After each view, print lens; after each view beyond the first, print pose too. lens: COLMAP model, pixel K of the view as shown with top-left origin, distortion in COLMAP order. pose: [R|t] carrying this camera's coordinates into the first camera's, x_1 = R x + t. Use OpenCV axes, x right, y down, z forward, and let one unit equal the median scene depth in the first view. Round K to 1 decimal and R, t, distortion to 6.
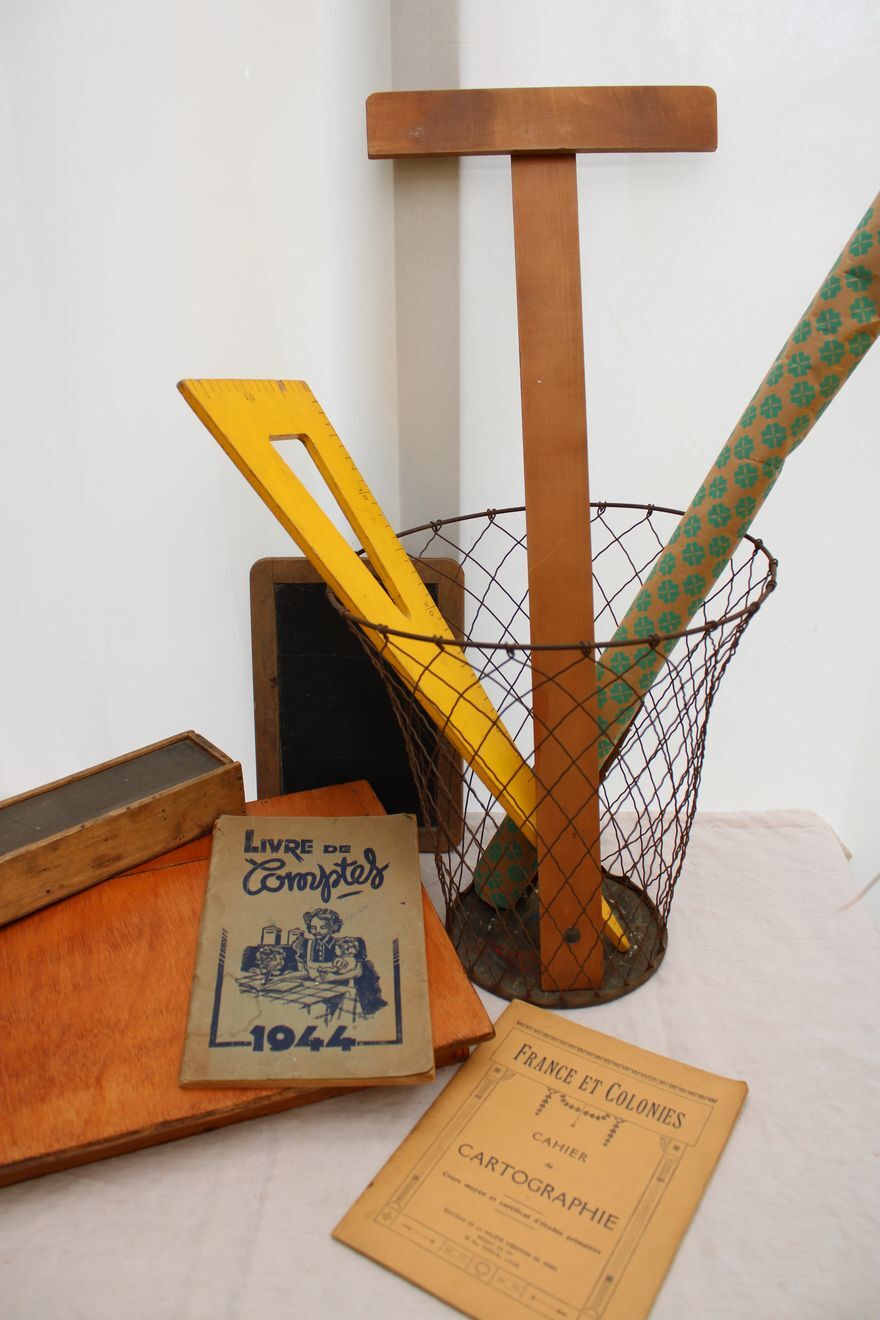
lens RADIAL K [[1066.7, 0, 427.6], [0, 1066.7, 660.1], [0, 0, 1]] dist [-0.148418, 0.027649]
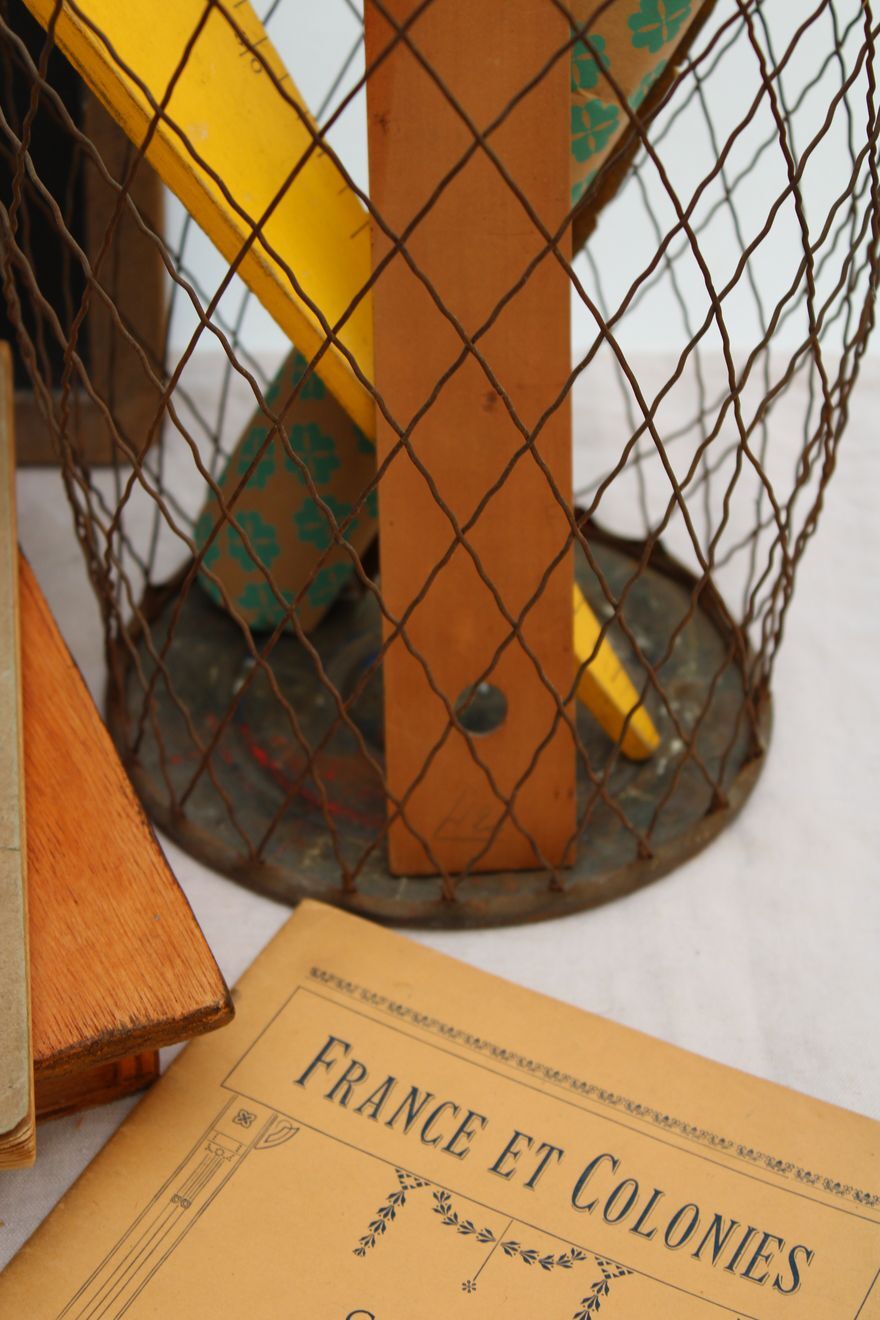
lens RADIAL K [[2871.5, 0, 447.0], [0, 2871.5, 657.9], [0, 0, 1]] dist [0.031524, 0.000000]
pose [[0.994773, -0.006093, 0.101930, 0.037377], [-0.017391, 0.973525, 0.227919, 0.044963], [-0.100620, -0.228500, 0.968330, 0.147875]]
